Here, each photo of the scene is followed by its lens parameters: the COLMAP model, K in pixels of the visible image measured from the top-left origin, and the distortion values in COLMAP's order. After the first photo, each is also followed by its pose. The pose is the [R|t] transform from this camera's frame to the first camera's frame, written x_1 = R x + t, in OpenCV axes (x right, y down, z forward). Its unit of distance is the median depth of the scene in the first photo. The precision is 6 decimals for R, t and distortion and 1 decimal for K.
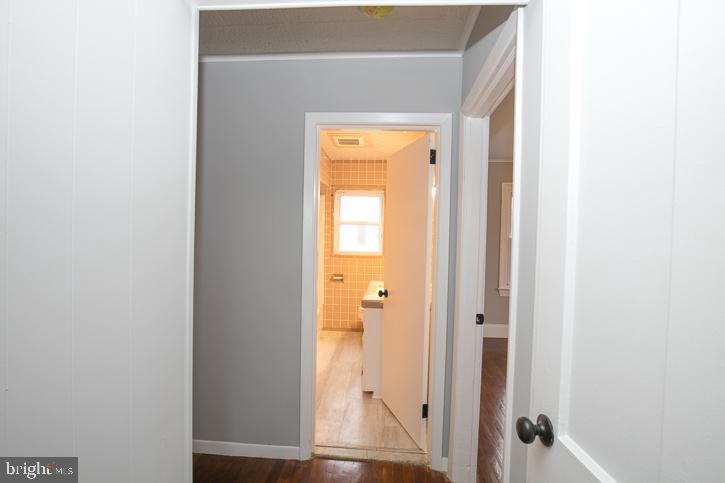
lens RADIAL K [[350.1, 0, 363.9], [0, 350.1, 240.5], [0, 0, 1]] dist [-0.028698, 0.005748]
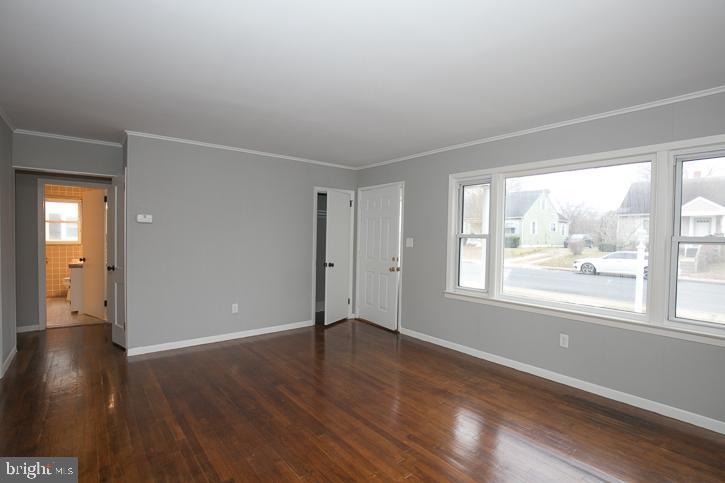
lens RADIAL K [[350.1, 0, 362.9], [0, 350.1, 238.9], [0, 0, 1]] dist [-0.028698, 0.005748]
pose [[0.737582, -0.023368, 0.674853, -0.051130], [0.010769, 0.999681, 0.022846, 0.001524], [-0.675171, -0.009583, 0.737599, -0.888038]]
